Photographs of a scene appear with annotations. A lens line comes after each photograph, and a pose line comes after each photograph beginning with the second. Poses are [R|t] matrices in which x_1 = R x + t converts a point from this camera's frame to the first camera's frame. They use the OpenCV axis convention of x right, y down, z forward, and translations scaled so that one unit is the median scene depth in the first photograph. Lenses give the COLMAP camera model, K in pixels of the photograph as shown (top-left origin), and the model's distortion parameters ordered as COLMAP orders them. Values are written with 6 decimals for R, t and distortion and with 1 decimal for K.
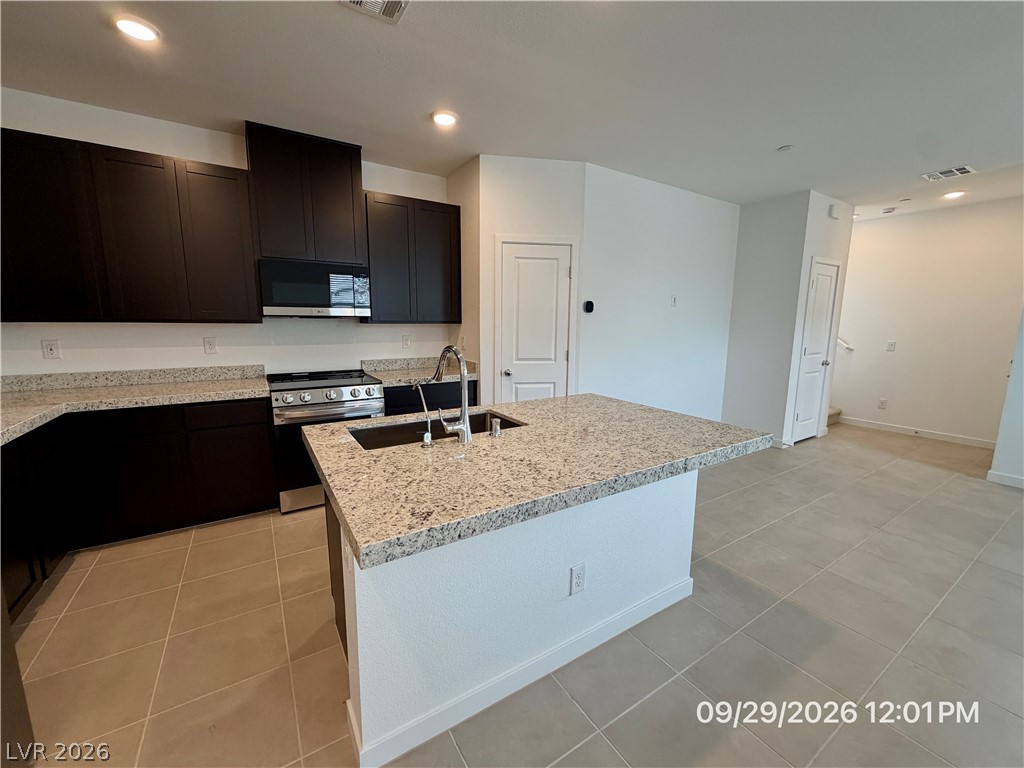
lens RADIAL K [[412.8, 0, 509.1], [0, 412.8, 383.6], [0, 0, 1]] dist [0.002235, -0.000074]
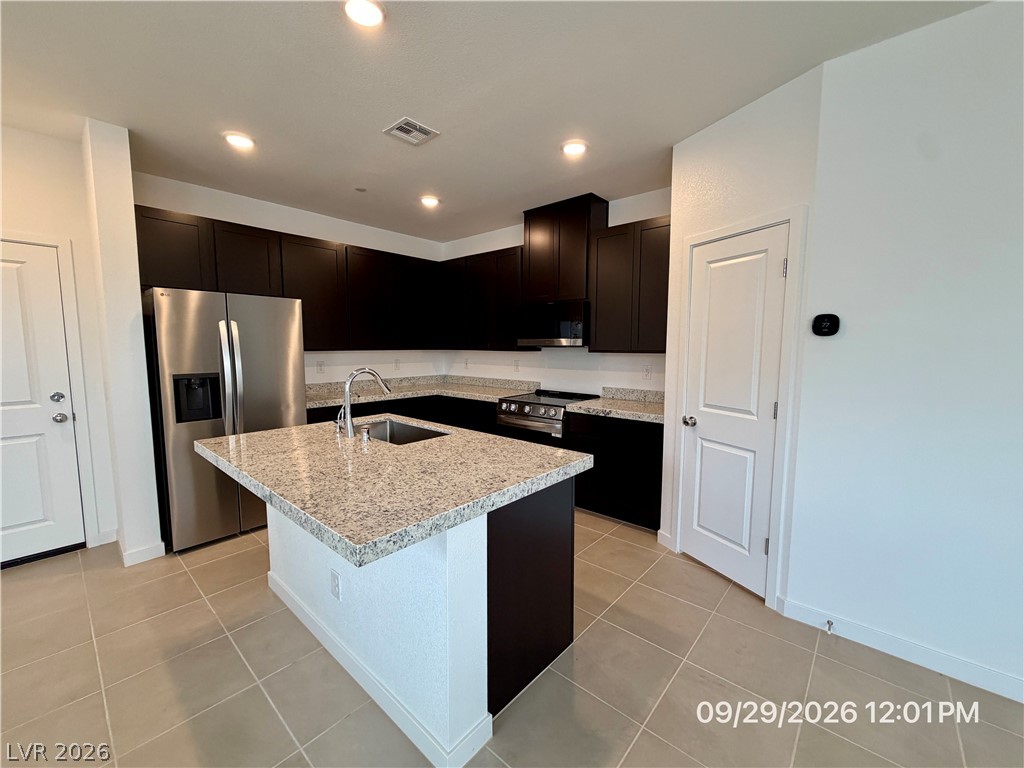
lens RADIAL K [[412.8, 0, 514.5], [0, 412.8, 383.4], [0, 0, 1]] dist [0.002235, -0.000074]
pose [[0.284444, 0.082034, -0.955176, 0.745960], [-0.146040, 0.988412, 0.041399, -0.096377], [0.947504, 0.127718, 0.293128, 0.607732]]
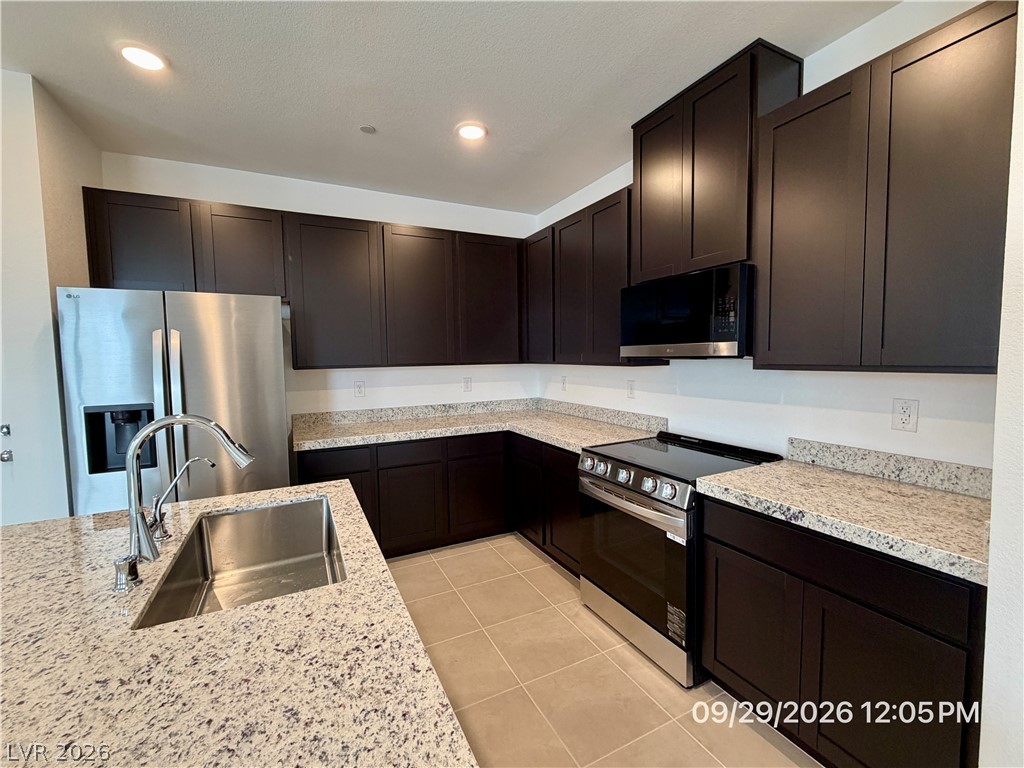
lens RADIAL K [[438.9, 0, 514.7], [0, 438.9, 382.7], [0, 0, 1]] dist [0.003642, 0.000054]
pose [[-0.090145, 0.055698, -0.994370, 0.283472], [-0.137764, 0.988139, 0.067838, -0.146363], [0.986354, 0.143104, -0.081402, 0.884490]]
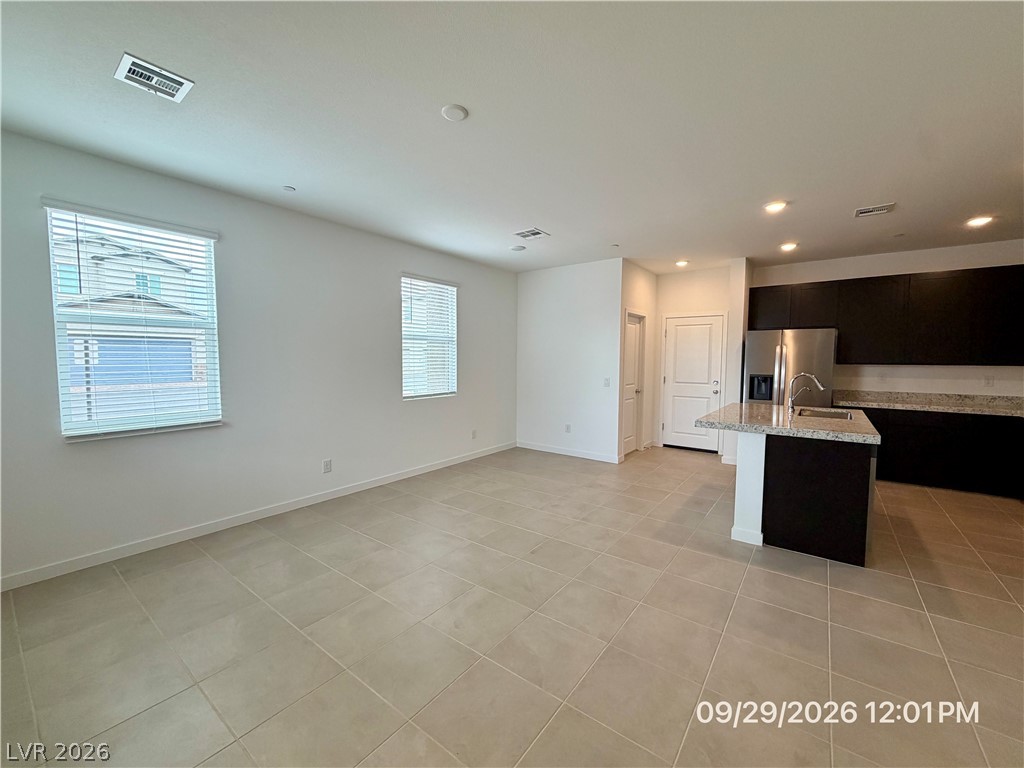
lens RADIAL K [[412.8, 0, 514.1], [0, 412.8, 384.5], [0, 0, 1]] dist [0.002235, -0.000074]
pose [[-0.932561, 0.010560, -0.360858, 1.262594], [-0.067767, 0.976683, 0.203712, -0.220777], [0.354595, 0.214428, -0.910101, 1.442136]]
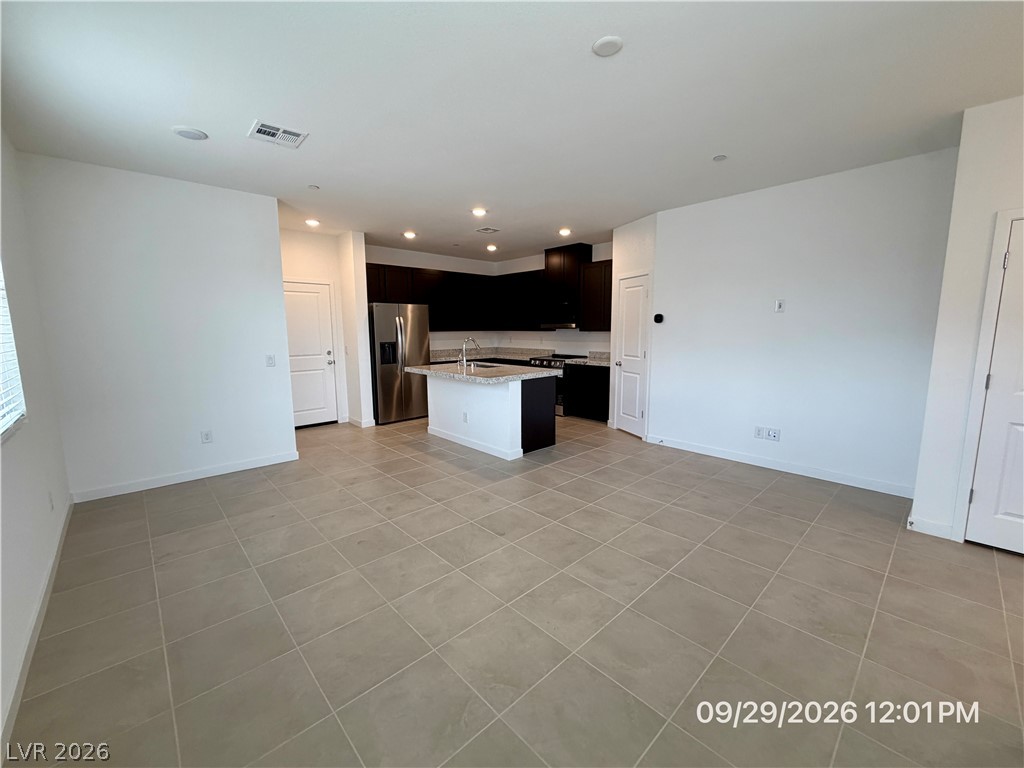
lens RADIAL K [[412.8, 0, 515.8], [0, 412.8, 383.1], [0, 0, 1]] dist [0.002235, -0.000074]
pose [[0.195441, 0.122941, -0.972979, 1.764338], [-0.143213, 0.985054, 0.095700, -0.058282], [0.970202, 0.120640, 0.210127, 0.400611]]
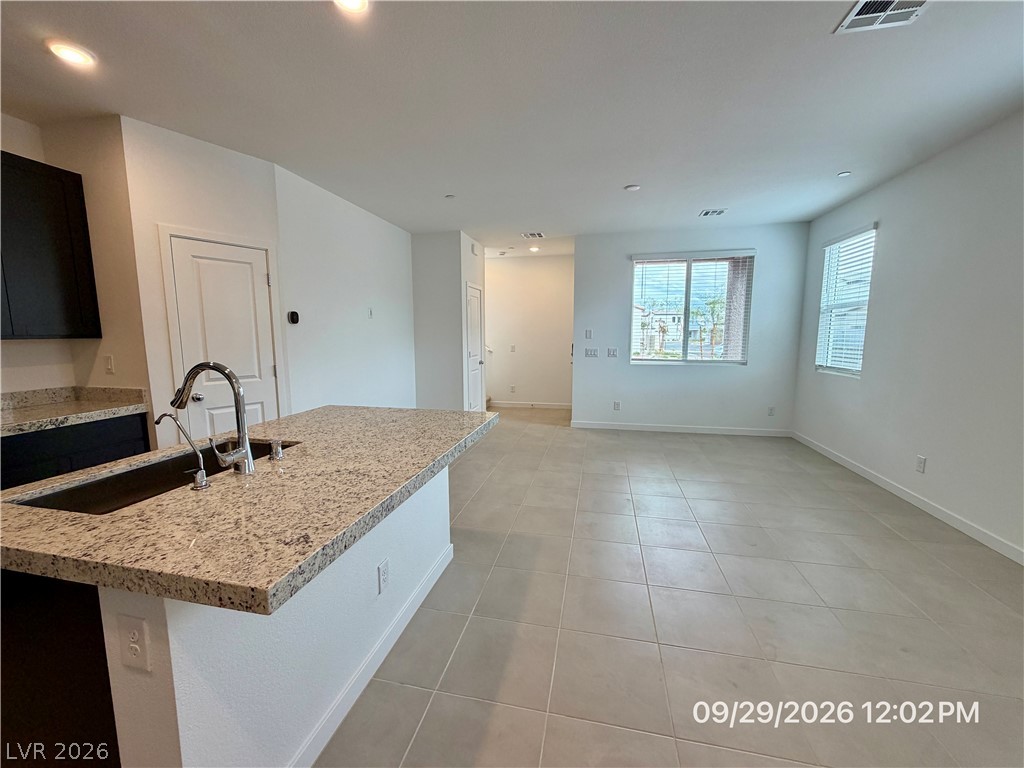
lens RADIAL K [[412.8, 0, 507.1], [0, 412.8, 382.7], [0, 0, 1]] dist [0.002235, -0.000074]
pose [[0.708367, -0.096167, 0.699262, -0.169318], [0.117766, 0.992892, 0.017250, 0.003347], [-0.695951, 0.070130, 0.714657, 0.000406]]
